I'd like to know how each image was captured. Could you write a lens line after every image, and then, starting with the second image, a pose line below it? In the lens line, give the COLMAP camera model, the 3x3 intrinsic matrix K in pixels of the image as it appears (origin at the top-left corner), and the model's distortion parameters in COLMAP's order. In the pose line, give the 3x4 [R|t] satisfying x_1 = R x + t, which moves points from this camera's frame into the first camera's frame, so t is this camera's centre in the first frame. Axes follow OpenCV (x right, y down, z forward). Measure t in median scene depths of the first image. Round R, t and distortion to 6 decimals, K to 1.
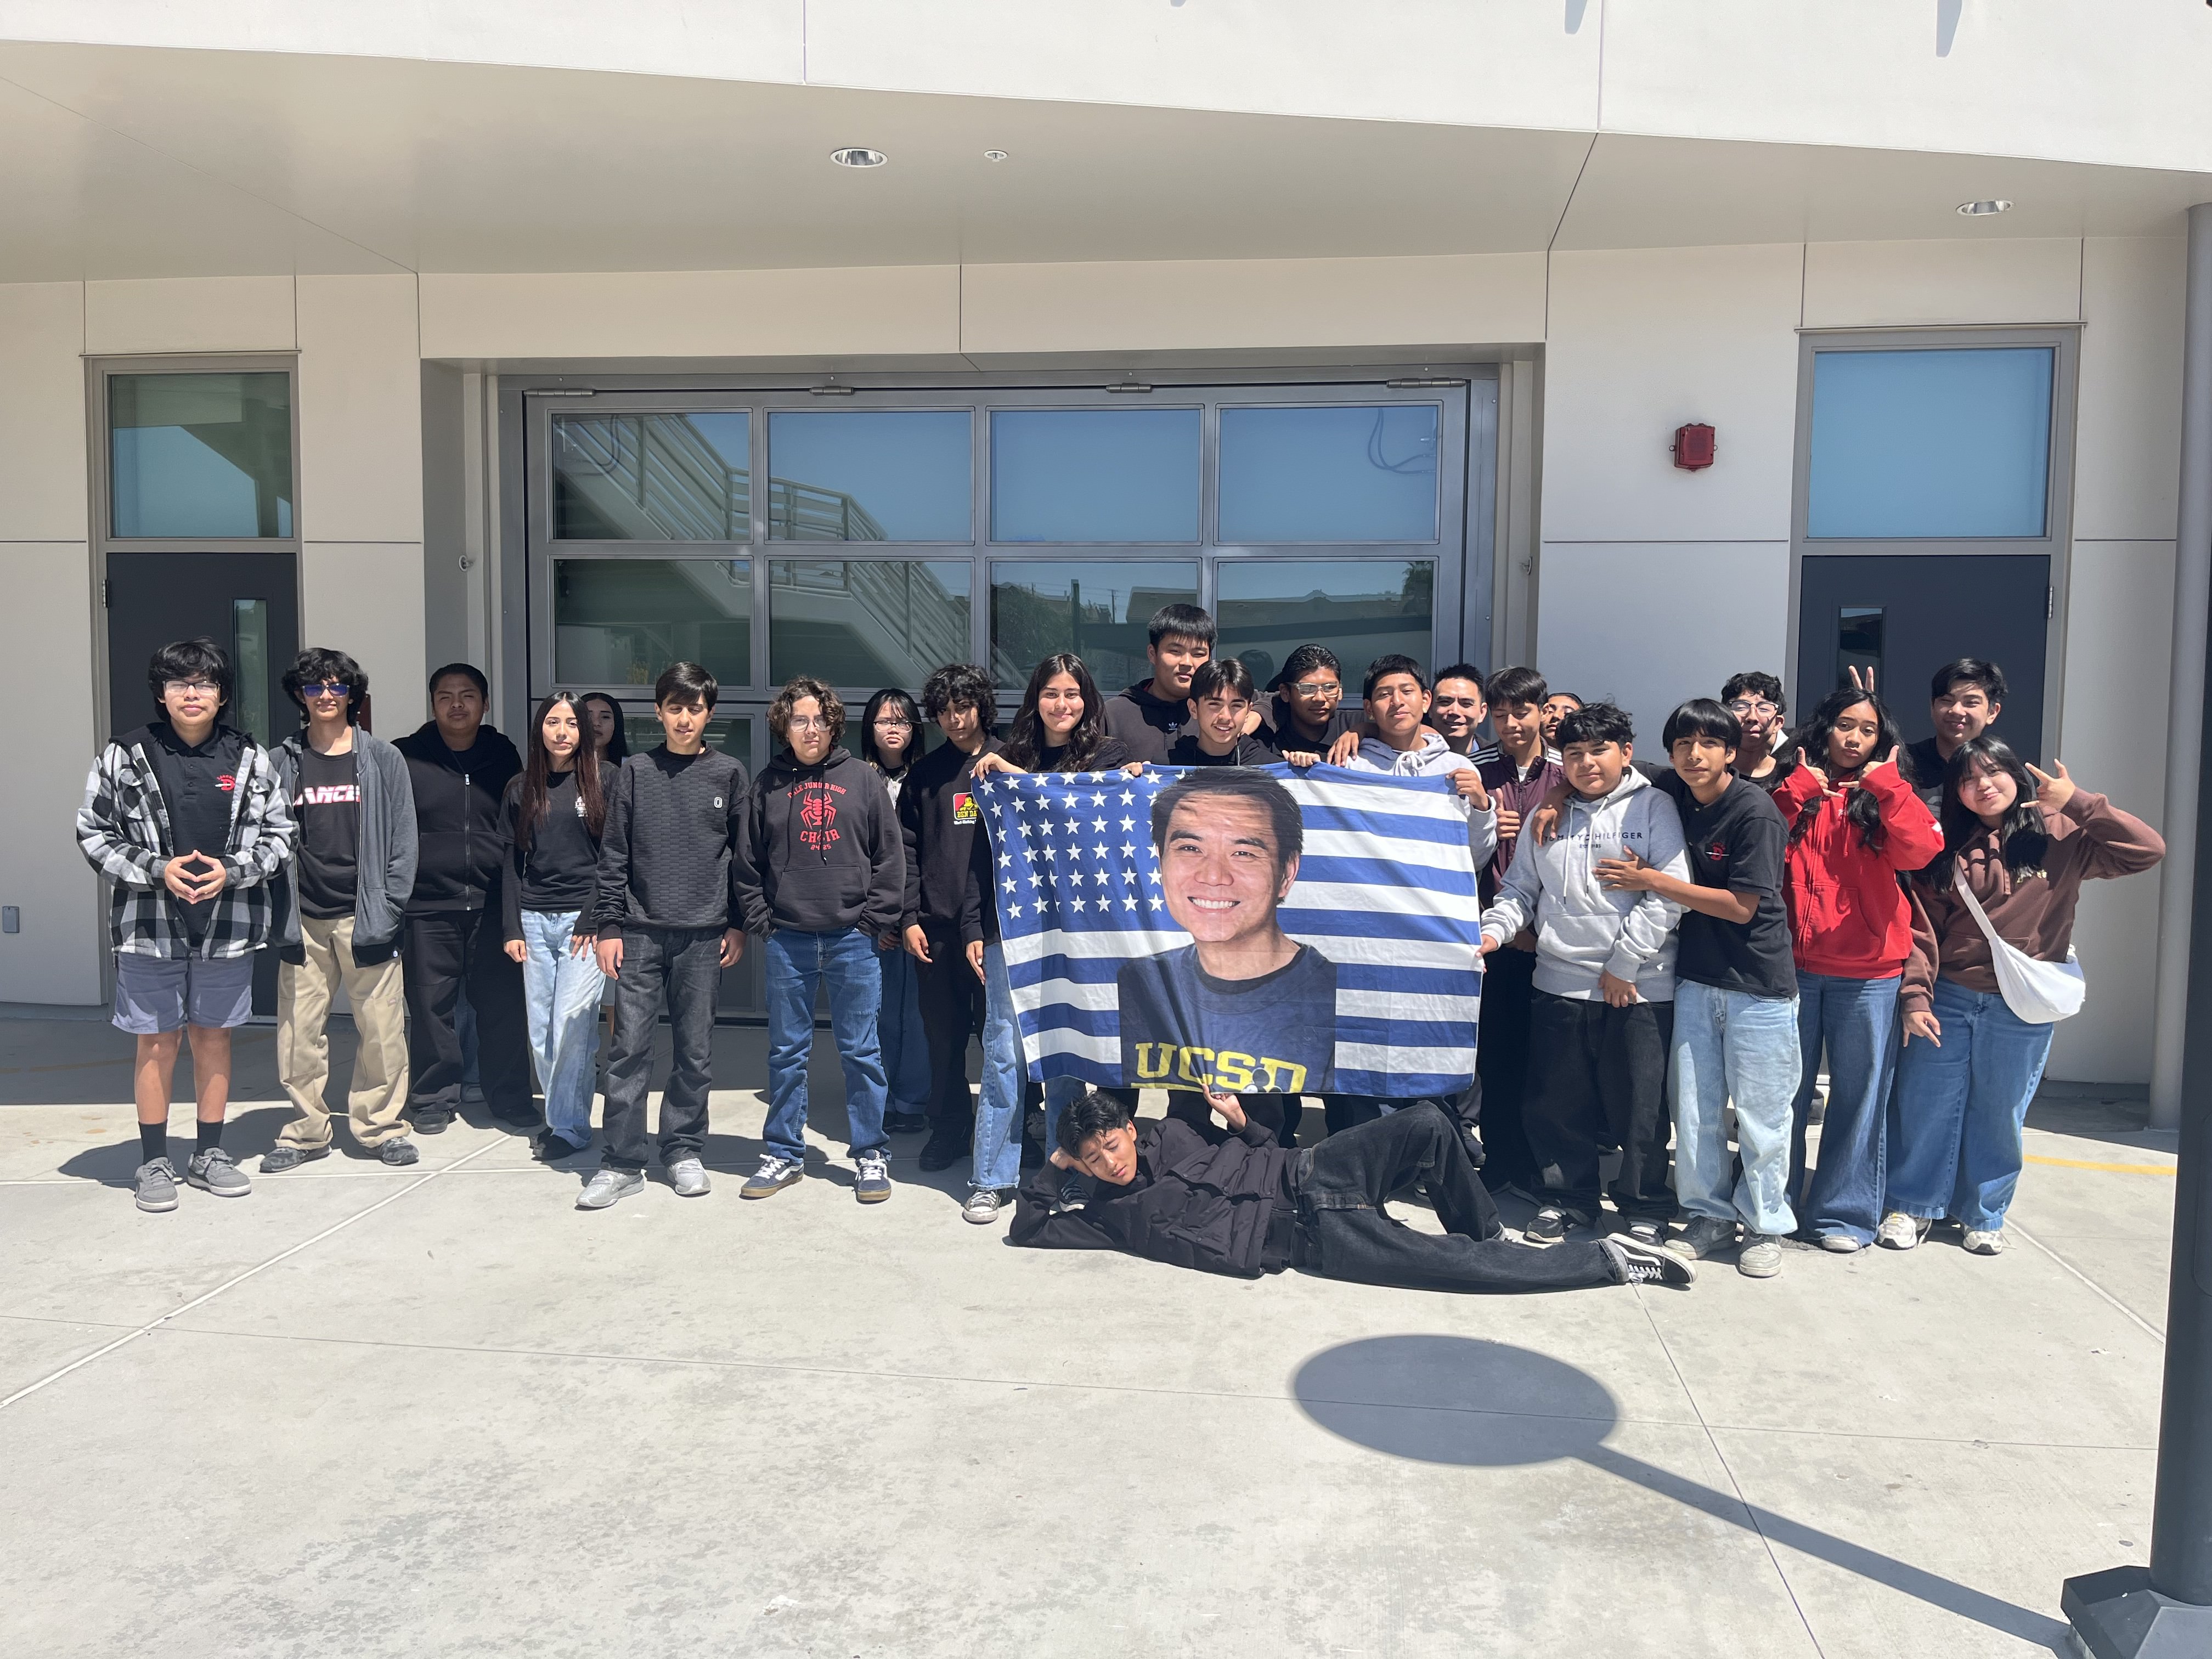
lens RADIAL K [[1675.8, 0, 1098.6], [0, 1675.8, 813.1], [0, 0, 1]] dist [0.056880, -0.071893]
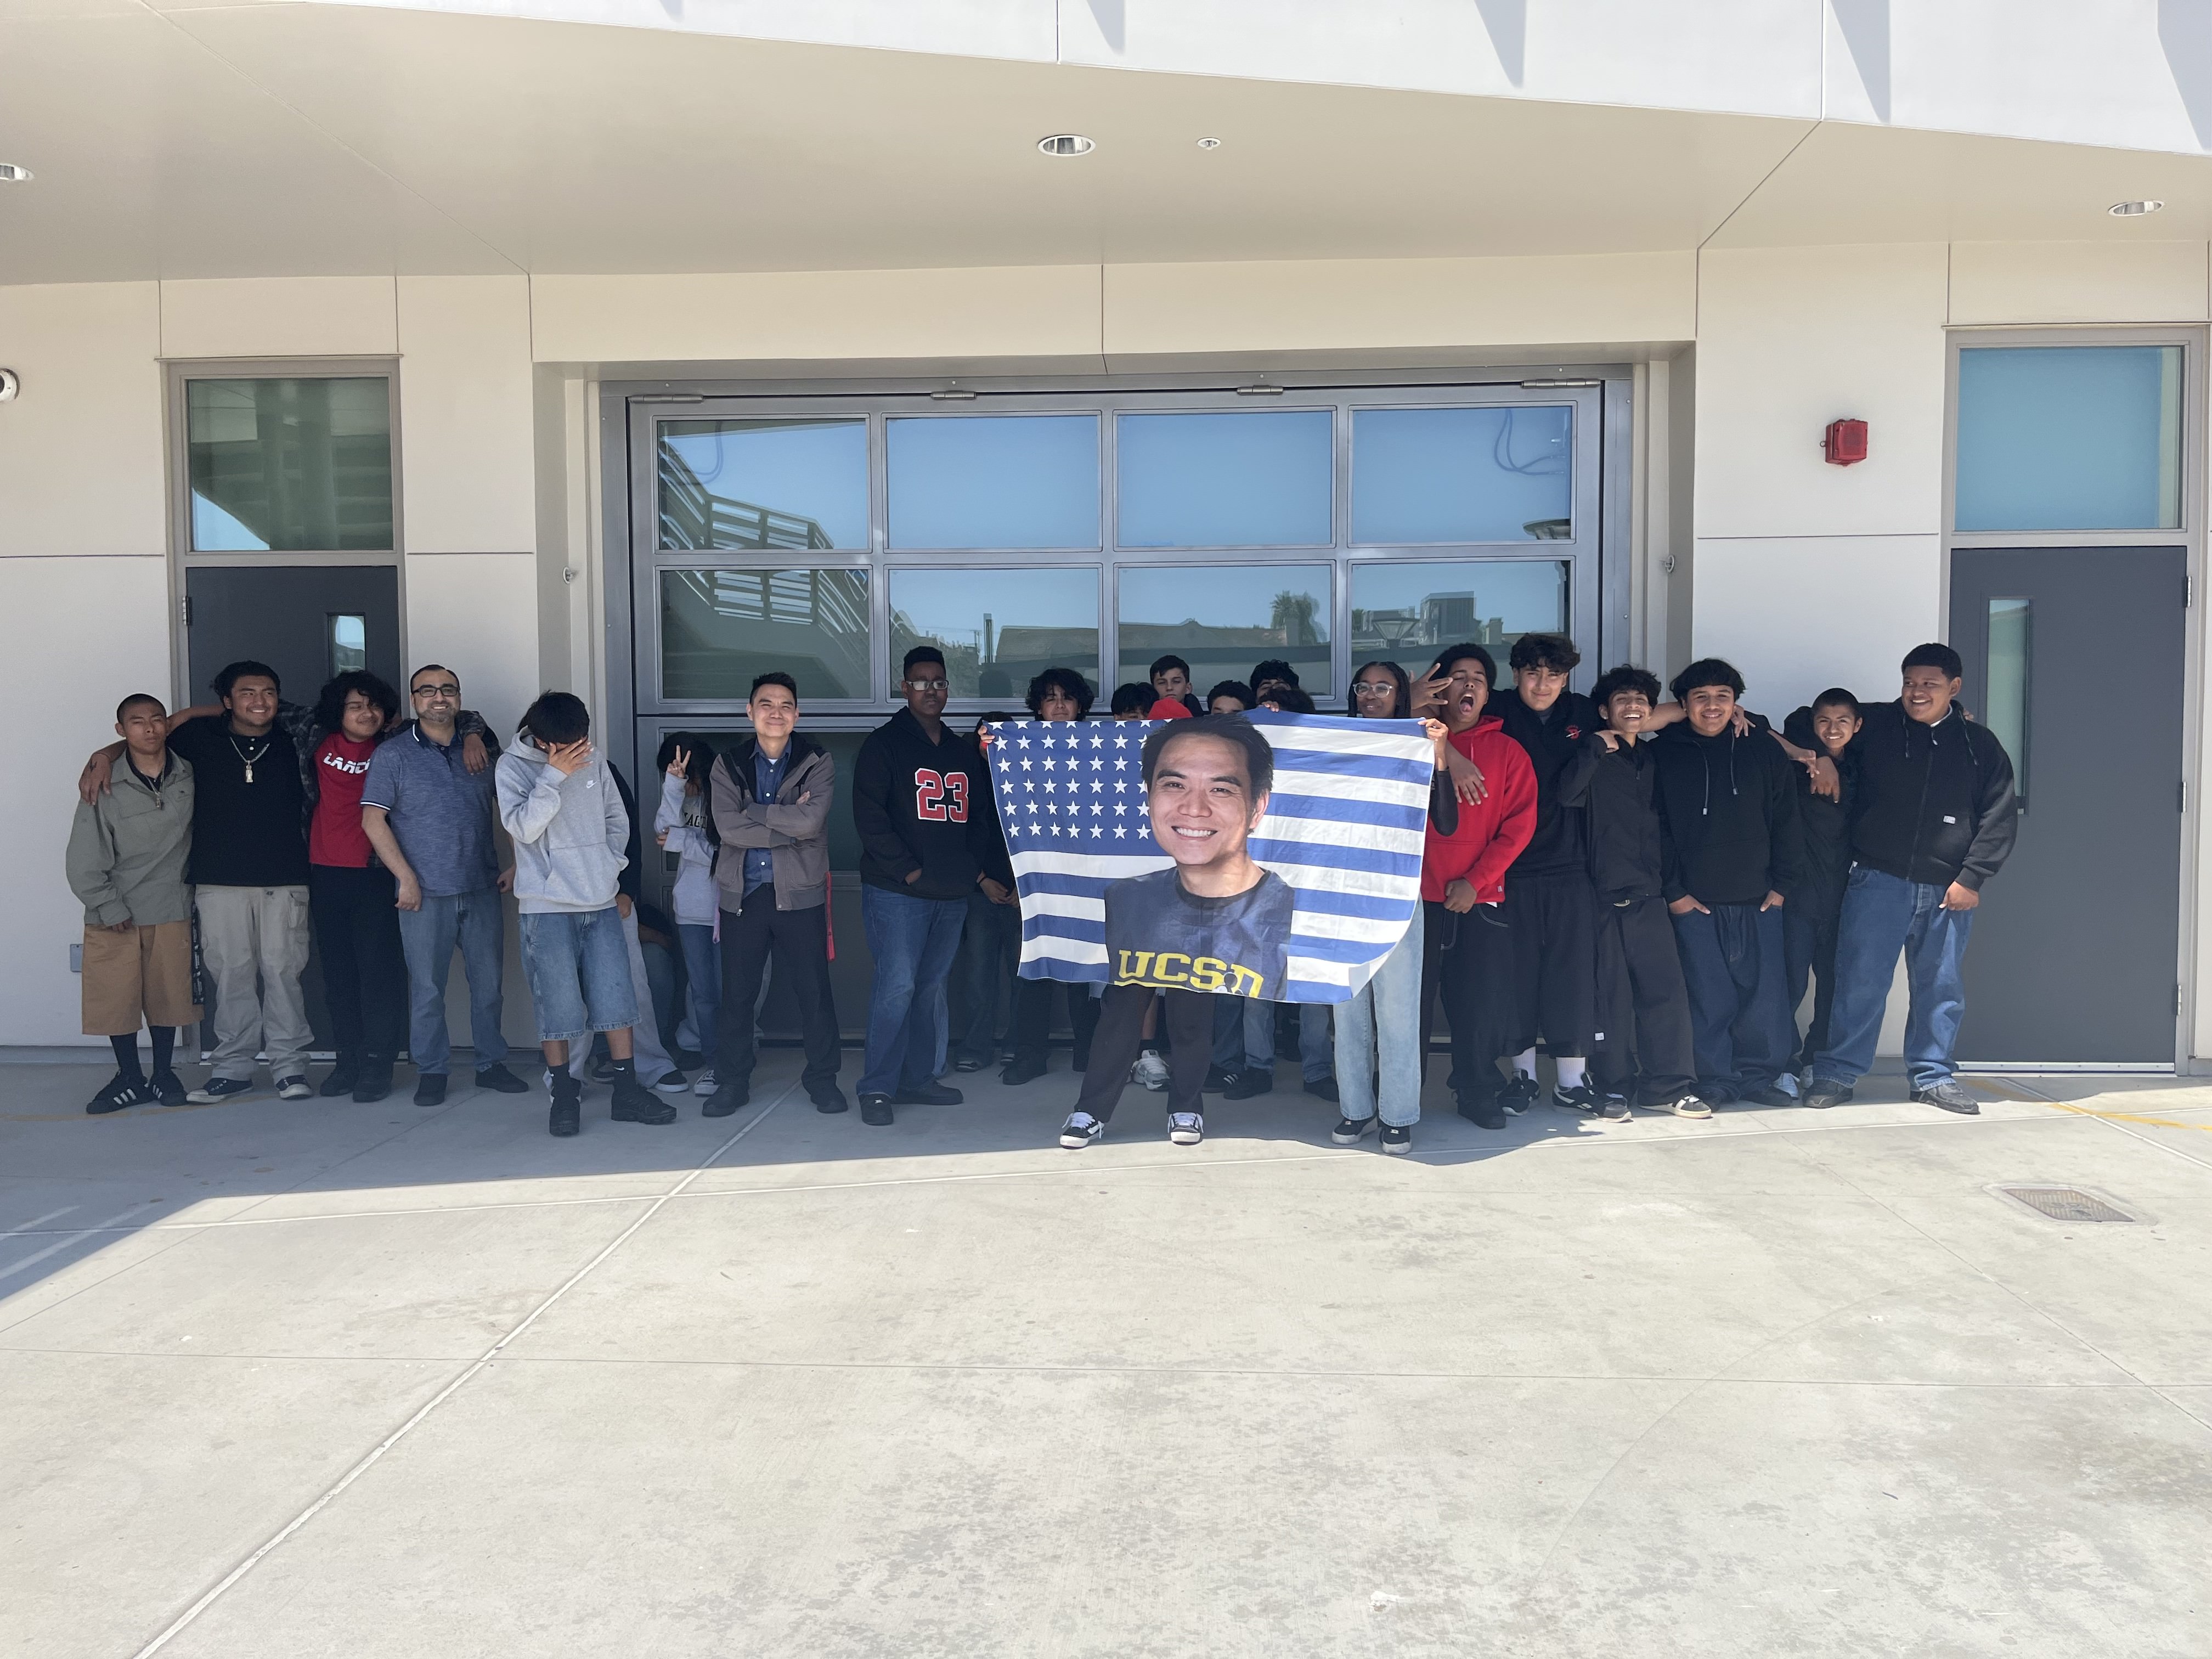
lens RADIAL K [[1678.5, 0, 1098.3], [0, 1678.5, 832.5], [0, 0, 1]] dist [0.026536, -0.005733]
pose [[0.997280, -0.020476, 0.070806, -0.200739], [0.021289, 0.999716, -0.010747, 0.021251], [-0.070566, 0.012225, 0.997432, 0.029474]]
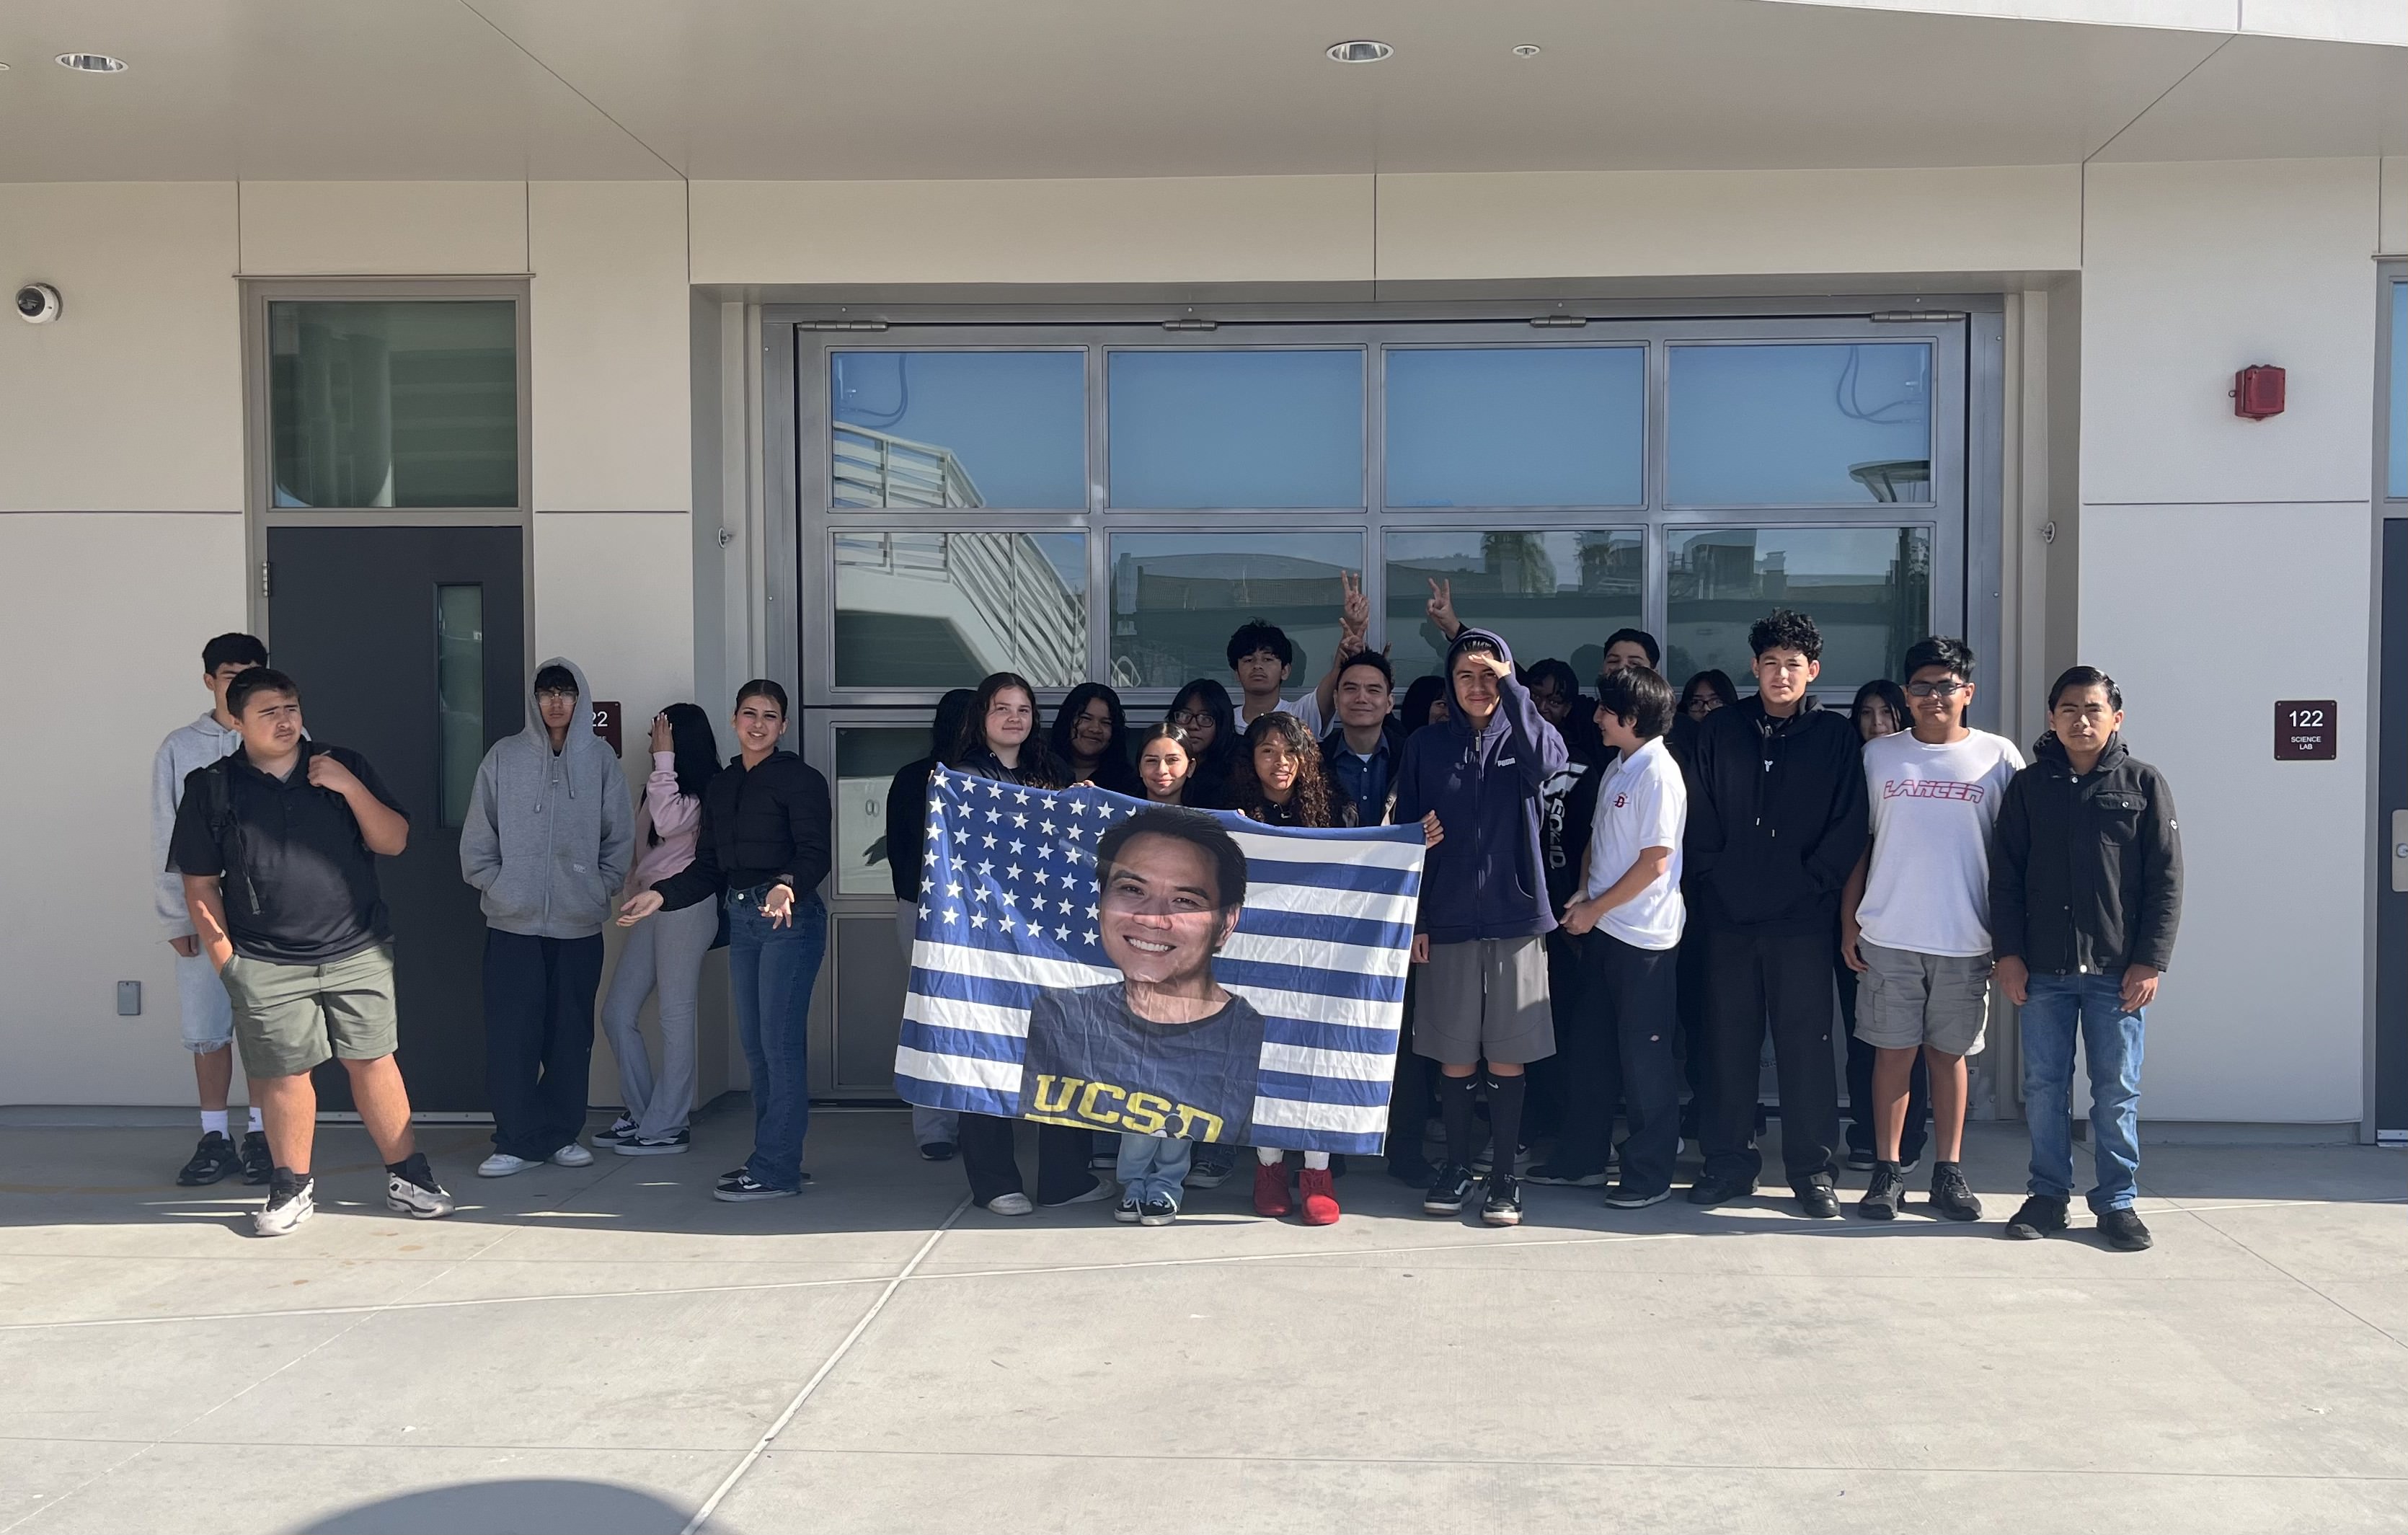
lens RADIAL K [[2191.5, 0, 1280.2], [0, 2191.5, 802.7], [0, 0, 1]] dist [0.026557, 0.000066]
pose [[0.996591, -0.015107, 0.081111, -0.275480], [0.017341, 0.999488, -0.026905, 0.013726], [-0.080663, 0.028220, 0.996342, -0.075461]]
